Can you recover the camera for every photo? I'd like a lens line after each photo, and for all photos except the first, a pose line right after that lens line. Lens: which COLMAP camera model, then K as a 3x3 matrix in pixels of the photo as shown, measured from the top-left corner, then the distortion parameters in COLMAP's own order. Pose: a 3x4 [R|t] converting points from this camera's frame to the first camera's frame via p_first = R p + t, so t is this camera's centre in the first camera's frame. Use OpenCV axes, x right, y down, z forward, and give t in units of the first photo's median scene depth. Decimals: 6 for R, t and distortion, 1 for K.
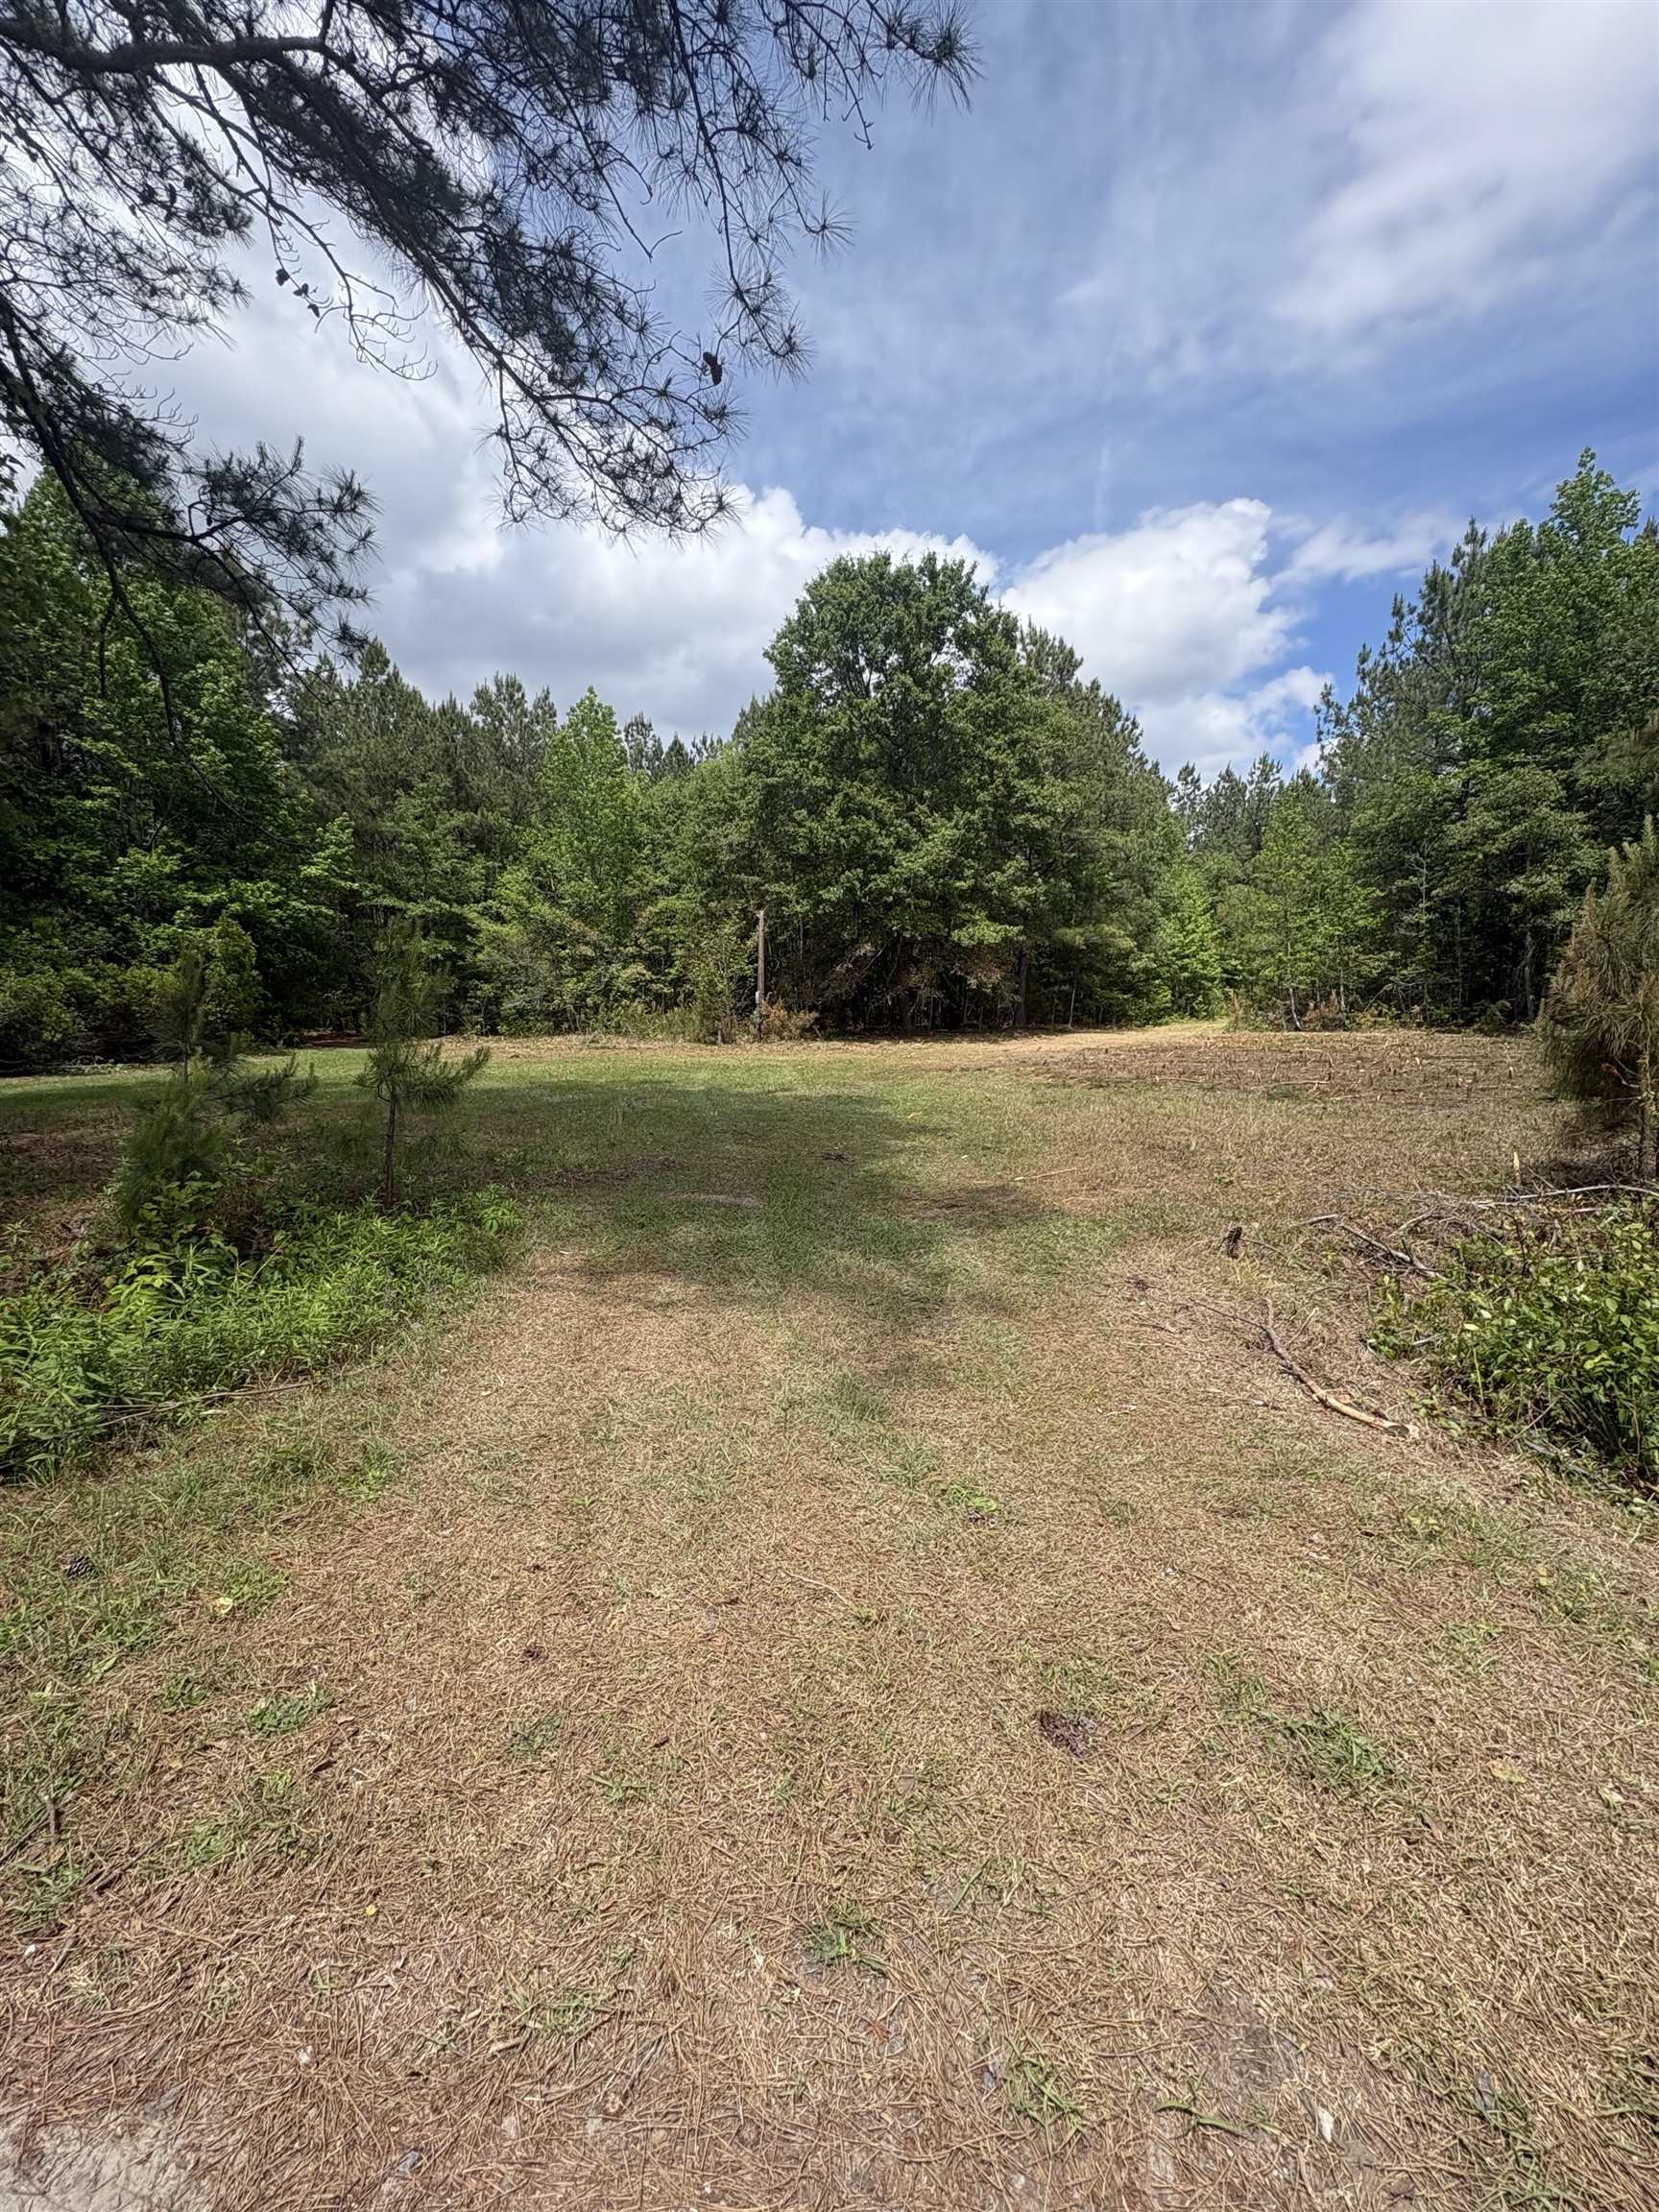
lens RADIAL K [[884.2, 0, 830.6], [0, 884.2, 1101.9], [0, 0, 1]] dist [-0.012866, 0.001019]
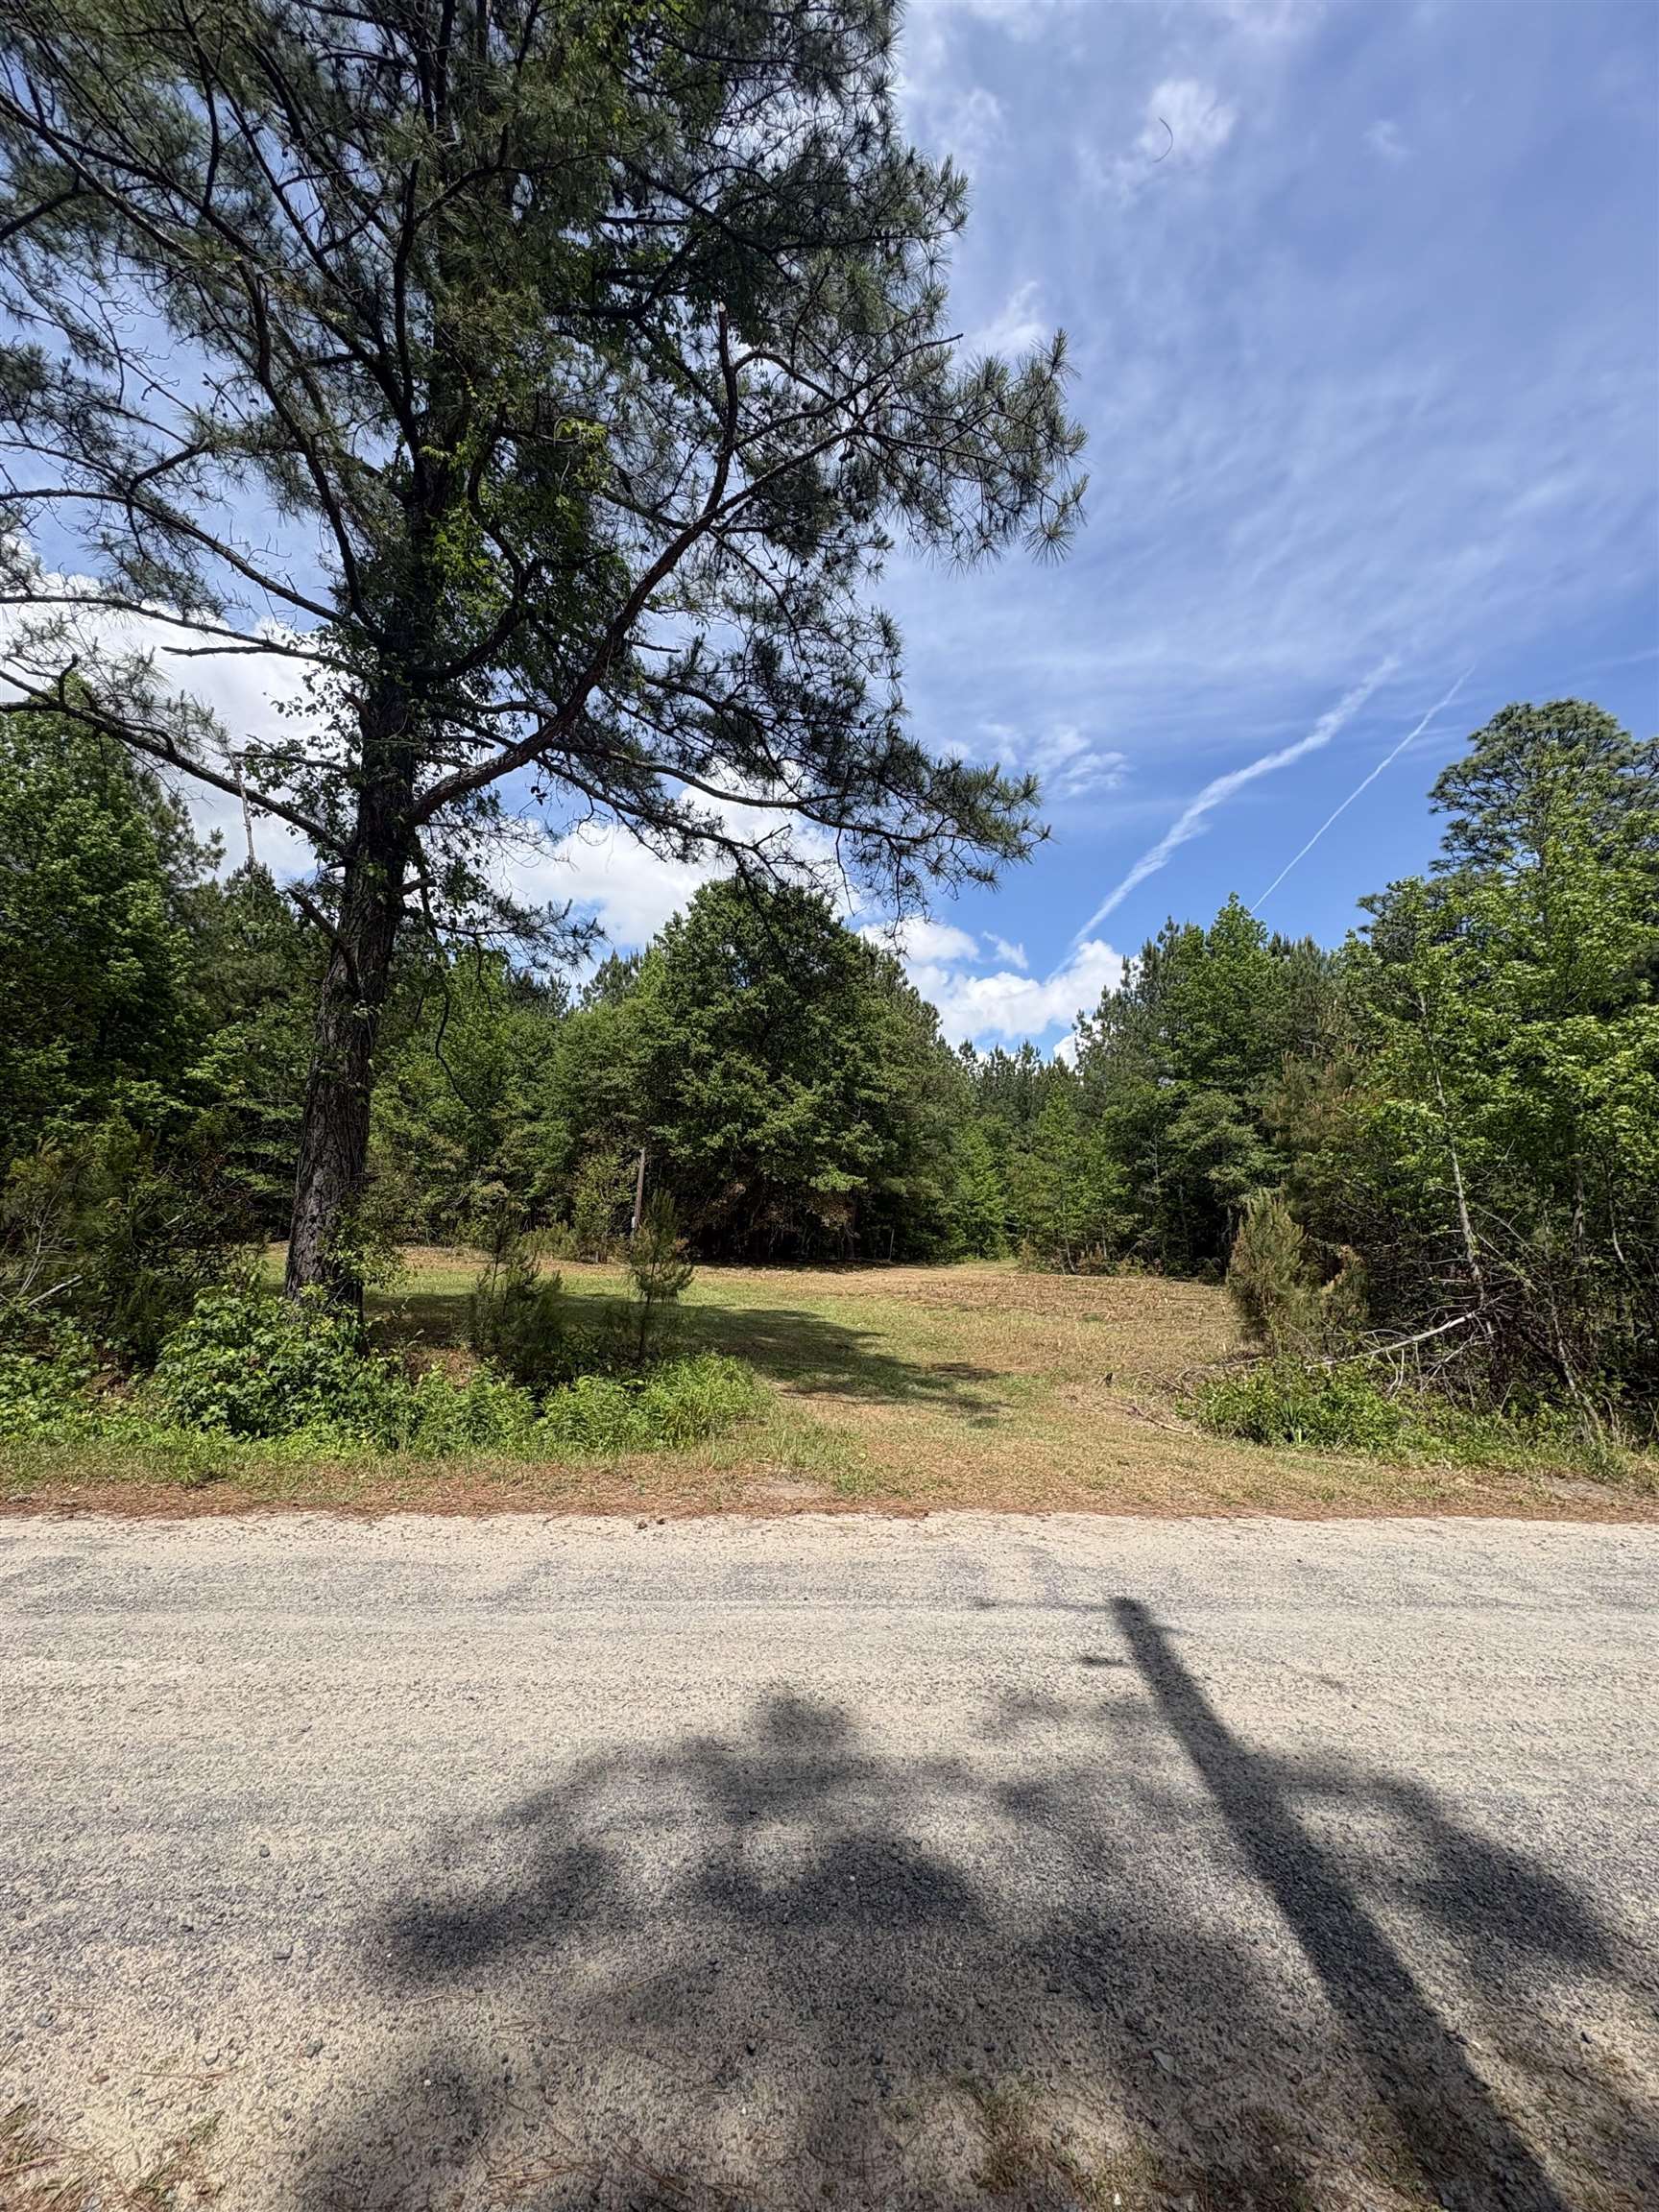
lens RADIAL K [[884.2, 0, 824.4], [0, 884.2, 1096.0], [0, 0, 1]] dist [-0.012866, 0.001019]
pose [[0.970479, 0.087847, 0.224619, -0.113624], [-0.027650, 0.965693, -0.258211, 0.009265], [-0.239596, 0.244378, 0.939613, -0.153125]]
